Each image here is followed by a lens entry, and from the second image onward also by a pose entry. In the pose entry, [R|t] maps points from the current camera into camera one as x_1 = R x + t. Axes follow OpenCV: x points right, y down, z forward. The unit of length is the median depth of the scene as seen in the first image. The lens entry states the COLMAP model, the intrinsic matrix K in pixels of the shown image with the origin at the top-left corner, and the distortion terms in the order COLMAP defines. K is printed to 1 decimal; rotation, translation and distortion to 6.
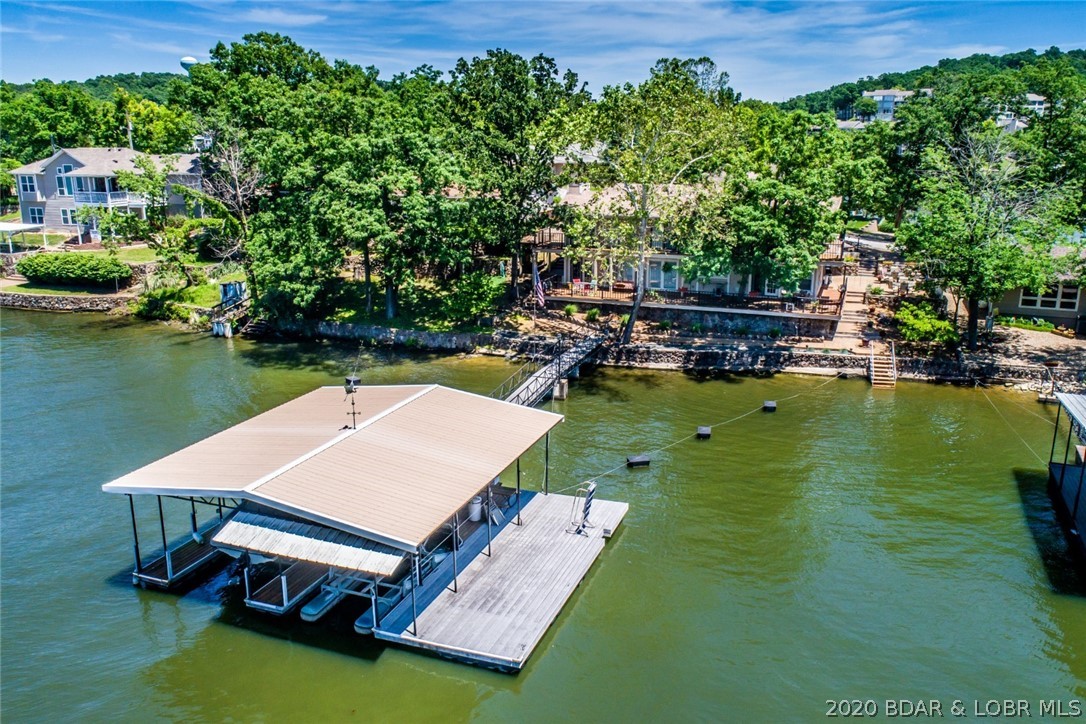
lens RADIAL K [[858.2, 0, 543.0], [0, 858.2, 362.0], [0, 0, 1]] dist [-0.008064, -0.005181]
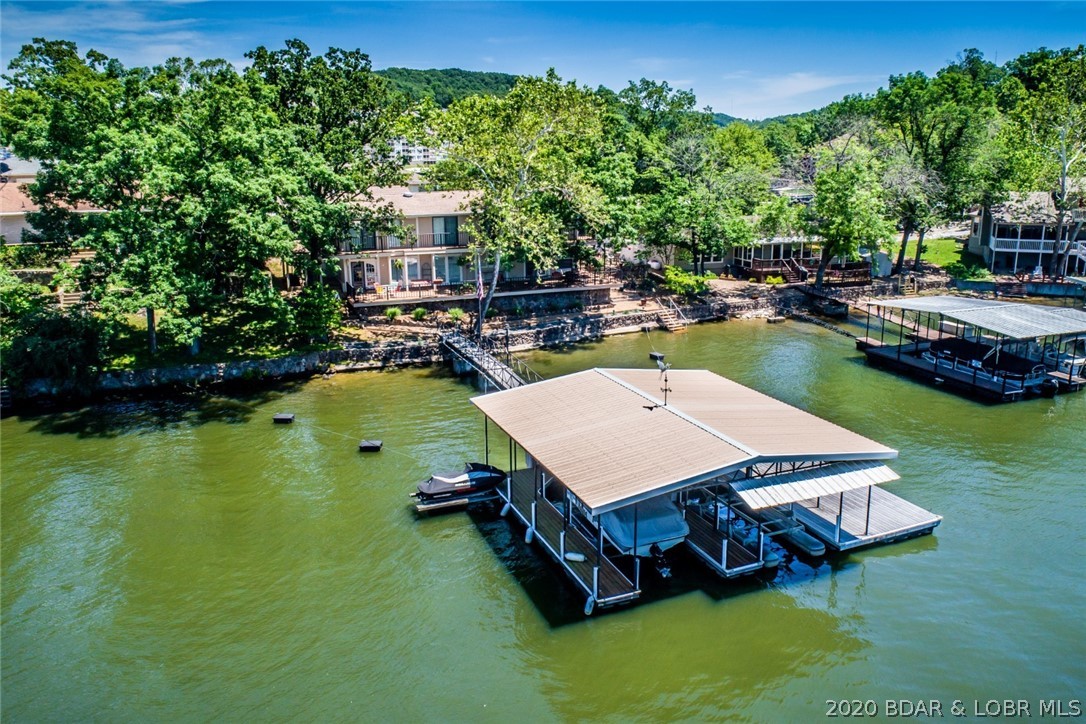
lens RADIAL K [[847.2, 0, 558.6], [0, 847.2, 402.2], [0, 0, 1]] dist [-0.003042, -0.003482]
pose [[0.720273, -0.205527, 0.662545, -0.561042], [0.183128, 0.977555, 0.104163, -0.031417], [-0.669082, 0.046305, 0.741744, 0.186321]]
